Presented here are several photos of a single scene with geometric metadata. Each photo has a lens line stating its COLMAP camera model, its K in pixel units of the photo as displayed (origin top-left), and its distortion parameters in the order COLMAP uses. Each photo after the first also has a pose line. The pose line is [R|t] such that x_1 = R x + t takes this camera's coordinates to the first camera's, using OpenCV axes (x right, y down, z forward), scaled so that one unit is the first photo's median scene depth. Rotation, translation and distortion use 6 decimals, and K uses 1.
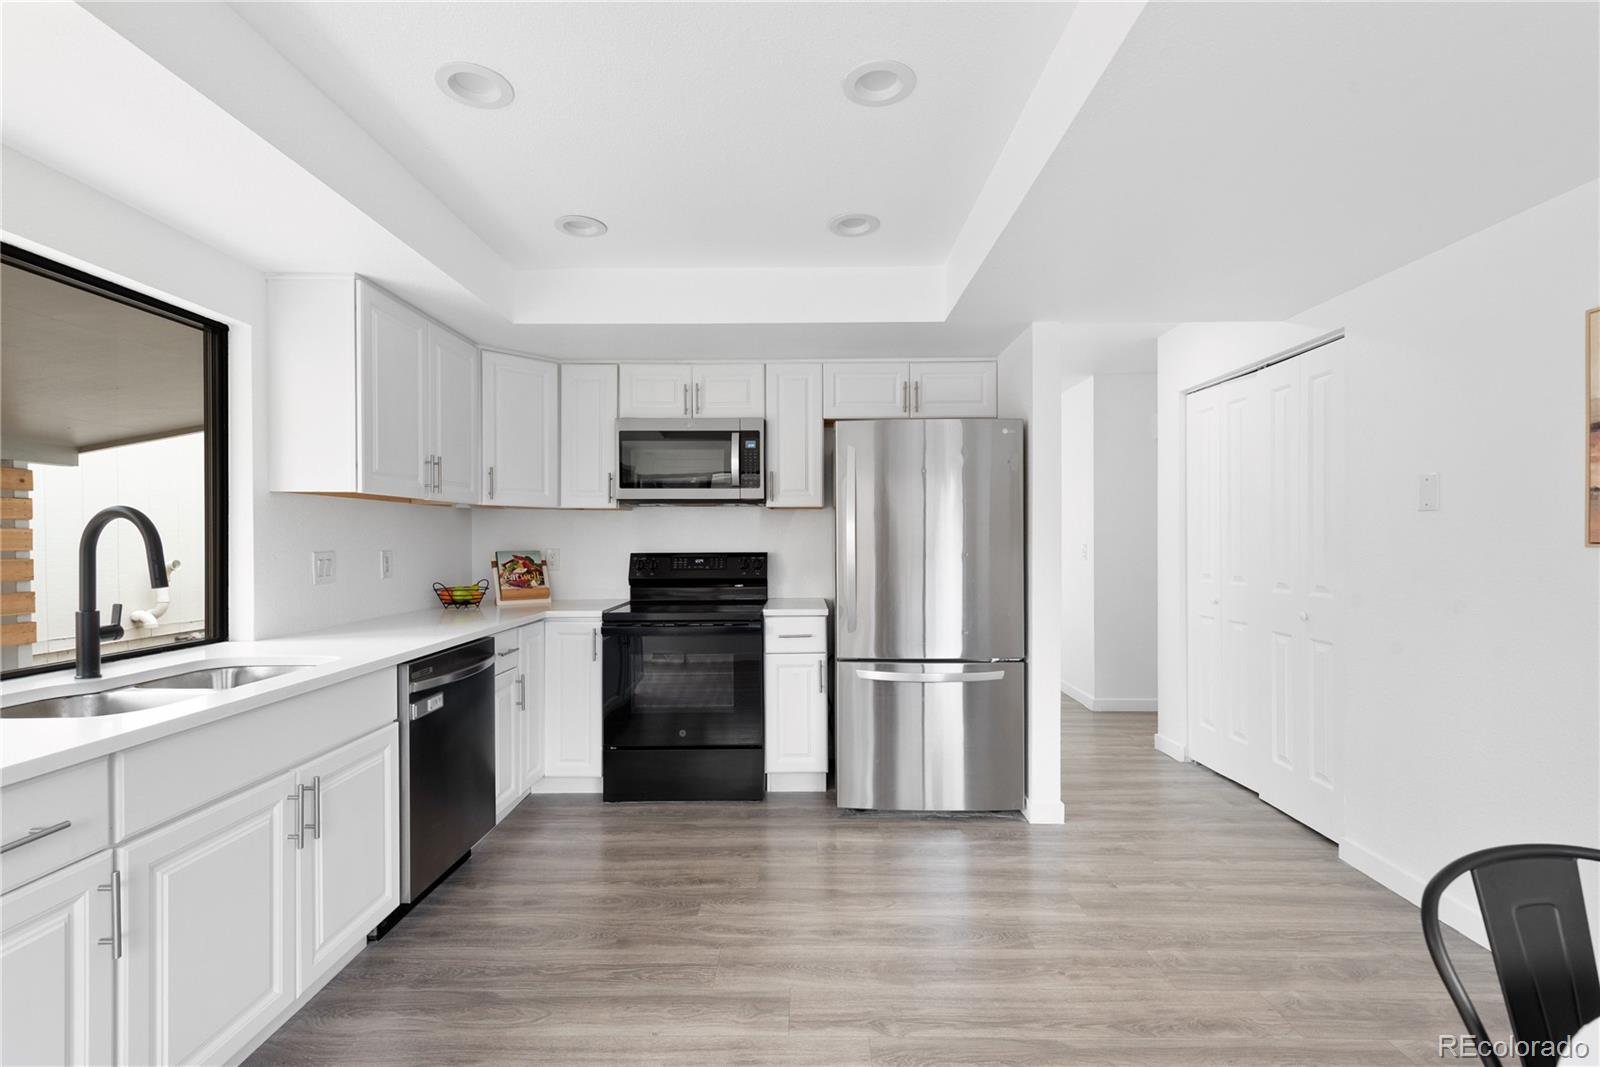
lens RADIAL K [[721.1, 0, 790.7], [0, 721.1, 547.1], [0, 0, 1]] dist [0.013779, -0.003766]
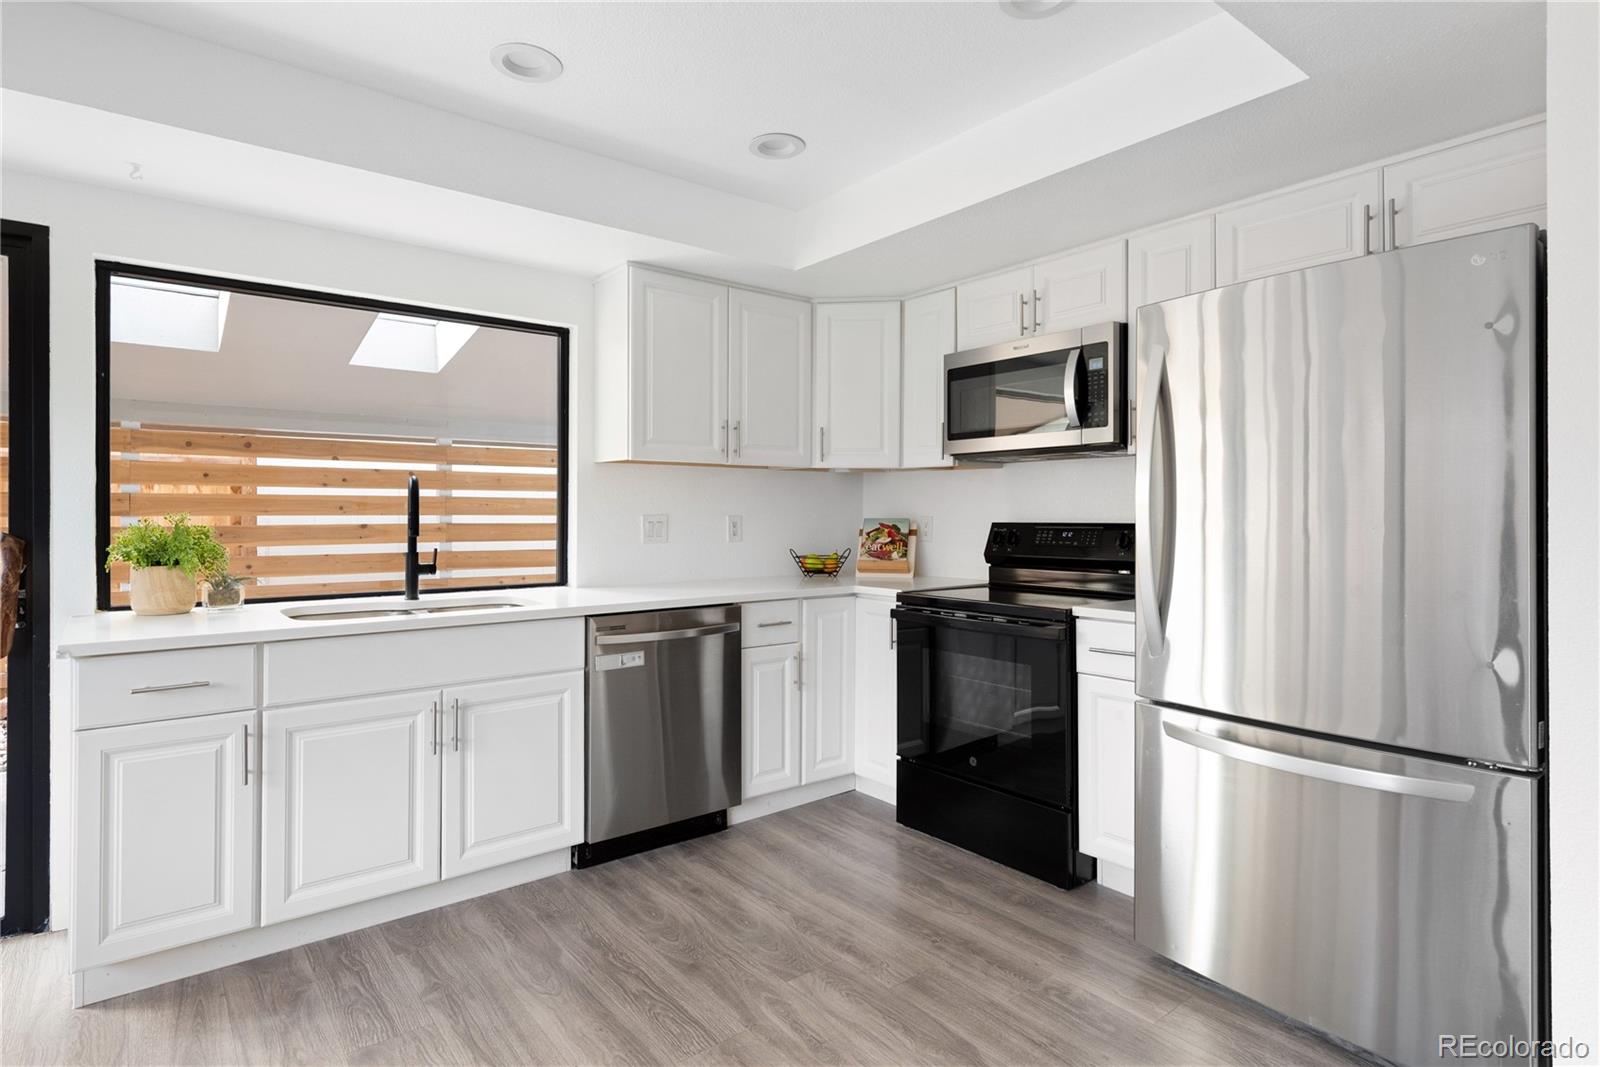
lens RADIAL K [[828.7, 0, 785.3], [0, 828.7, 509.9], [0, 0, 1]] dist [0.016787, -0.006021]
pose [[0.624584, 0.000290, -0.780958, 0.404079], [-0.012265, 0.999880, -0.009438, 0.007018], [0.780861, 0.015474, 0.624513, 0.306121]]
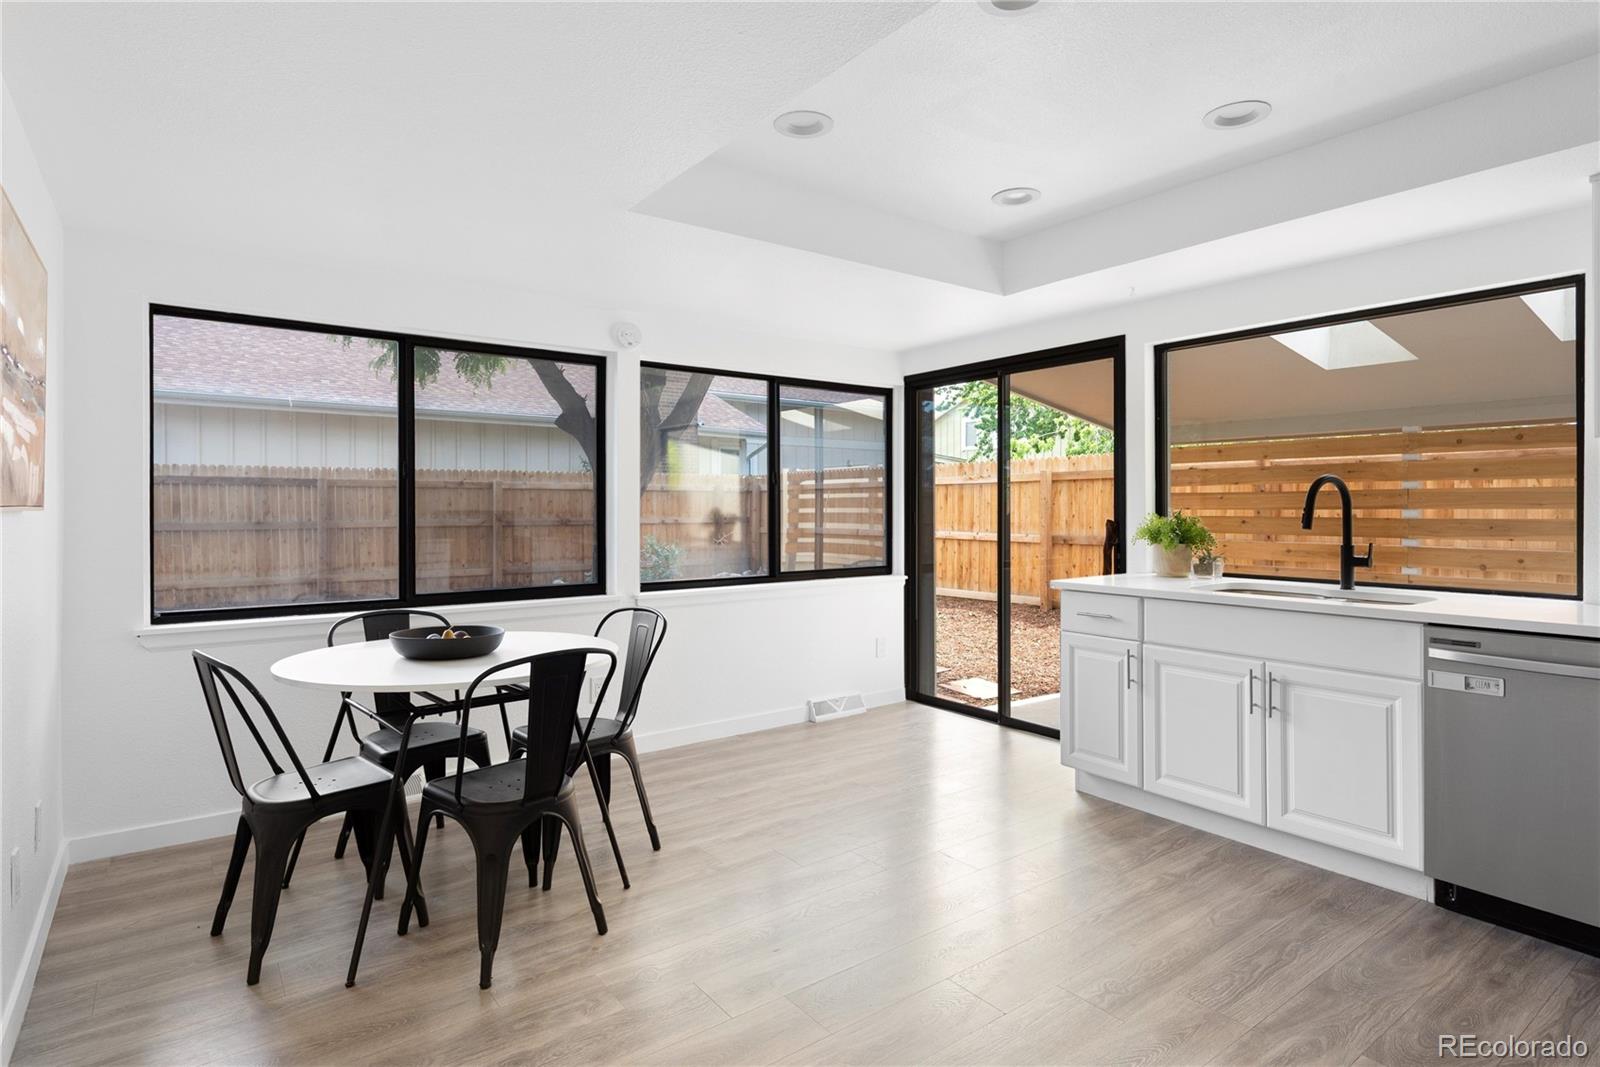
lens RADIAL K [[828.7, 0, 808.4], [0, 828.7, 508.5], [0, 0, 1]] dist [0.016787, -0.006021]
pose [[-0.783804, 0.006508, -0.620975, 0.533787], [-0.003395, 0.999885, 0.014765, -0.004849], [0.621000, 0.013681, -0.783691, 0.909360]]
